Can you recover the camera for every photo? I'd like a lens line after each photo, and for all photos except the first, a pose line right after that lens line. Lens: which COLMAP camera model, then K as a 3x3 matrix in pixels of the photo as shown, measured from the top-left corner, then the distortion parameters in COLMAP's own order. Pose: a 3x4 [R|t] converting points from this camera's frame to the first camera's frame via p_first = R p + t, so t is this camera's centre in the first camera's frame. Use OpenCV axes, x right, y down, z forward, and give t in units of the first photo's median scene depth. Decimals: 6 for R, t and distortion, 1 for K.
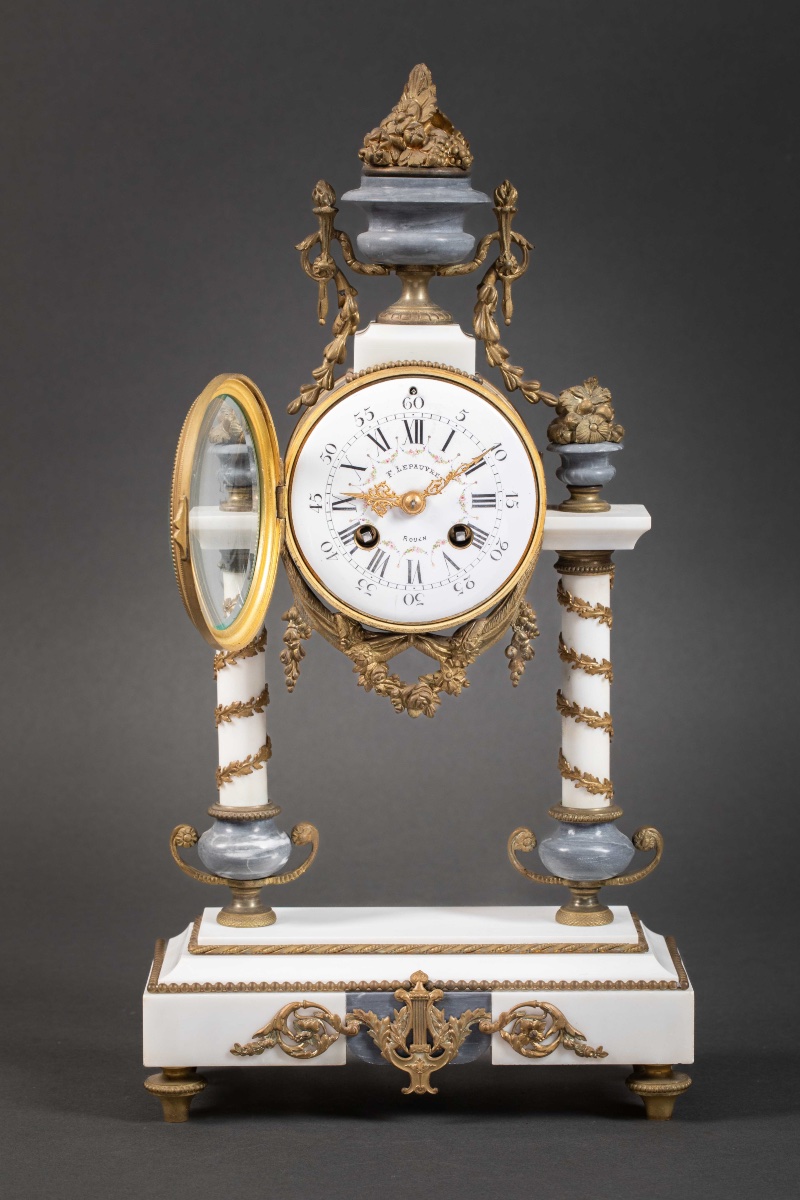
lens RADIAL K [[4605.2, 0, 385.6], [0, 4605.2, 557.8], [0, 0, 1]] dist [0.344497, 0.000000]
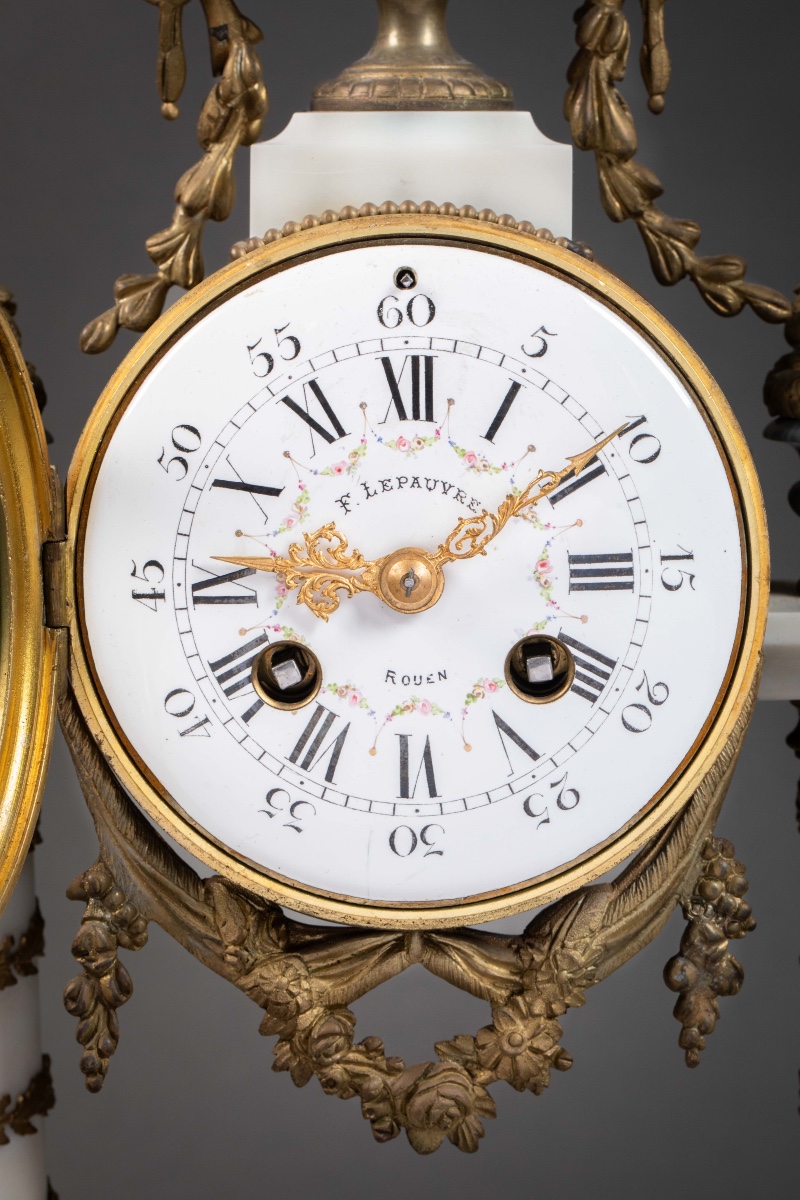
lens RADIAL K [[4605.2, 0, 402.0], [0, 4605.2, 601.2], [0, 0, 1]] dist [0.344497, 0.000000]
pose [[0.999675, -0.015530, -0.020205, 0.012671], [0.015293, 0.999813, -0.011862, -0.005836], [0.020385, 0.011550, 0.999725, 0.624050]]
